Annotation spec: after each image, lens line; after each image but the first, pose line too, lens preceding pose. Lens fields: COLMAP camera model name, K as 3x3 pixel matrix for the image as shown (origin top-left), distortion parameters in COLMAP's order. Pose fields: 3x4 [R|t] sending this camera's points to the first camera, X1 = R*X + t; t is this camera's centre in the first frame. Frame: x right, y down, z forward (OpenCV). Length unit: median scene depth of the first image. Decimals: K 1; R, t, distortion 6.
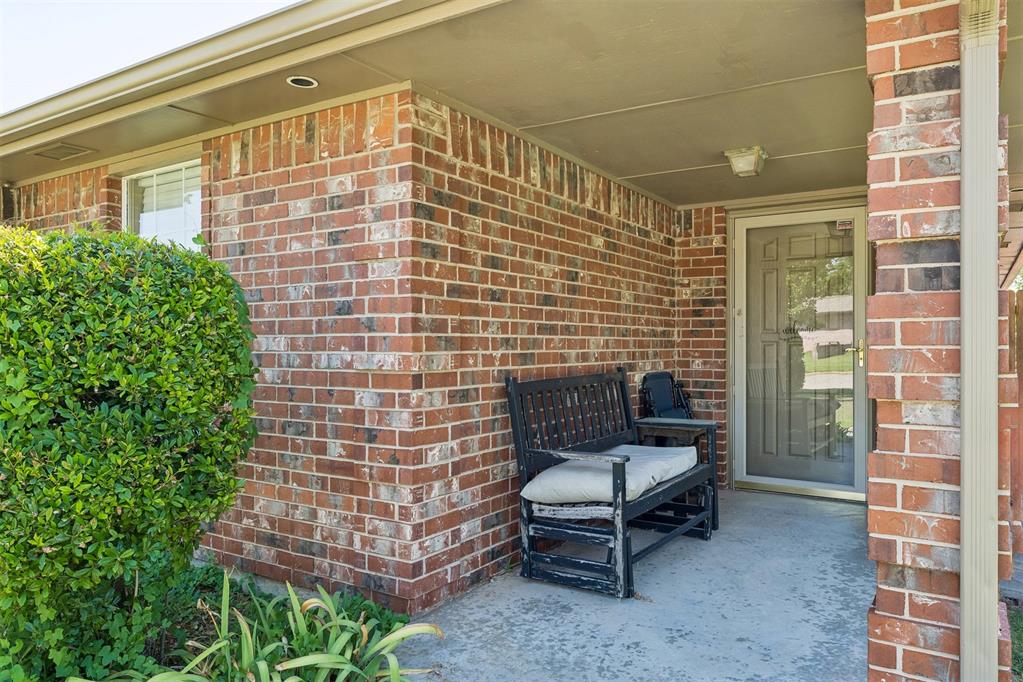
lens RADIAL K [[720.8, 0, 512.7], [0, 720.8, 341.8], [0, 0, 1]] dist [-0.001216, -0.002583]
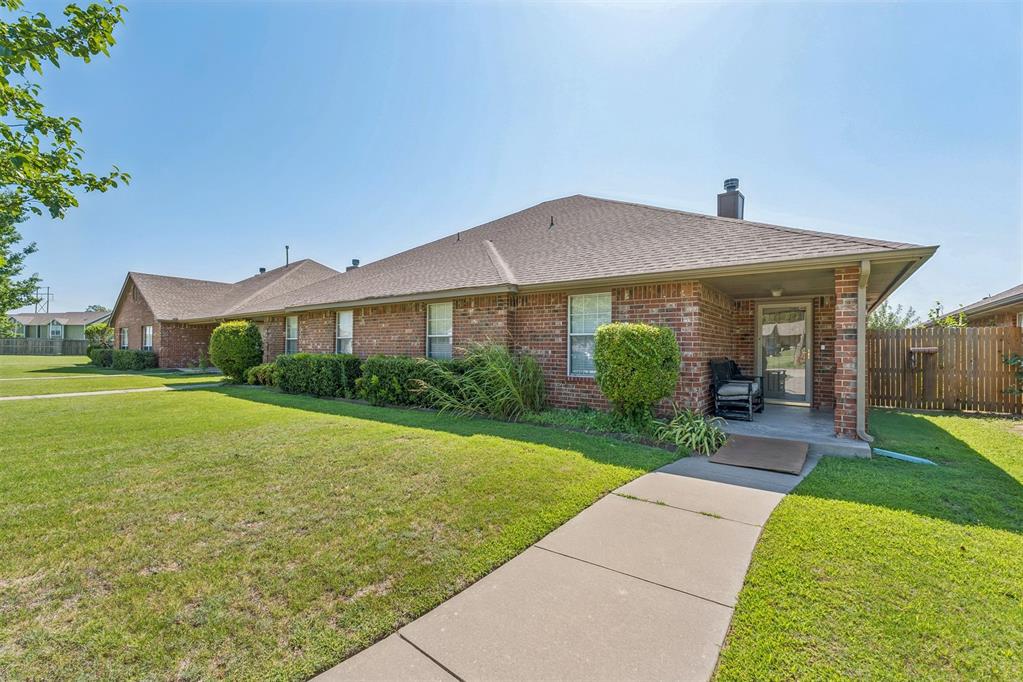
lens RADIAL K [[434.3, 0, 508.4], [0, 434.3, 344.8], [0, 0, 1]] dist [0.003844, 0.000277]
pose [[0.997655, 0.008986, -0.067854, -0.945406], [-0.009254, 0.999951, -0.003641, -0.004492], [0.067818, 0.004260, 0.997689, -1.294884]]
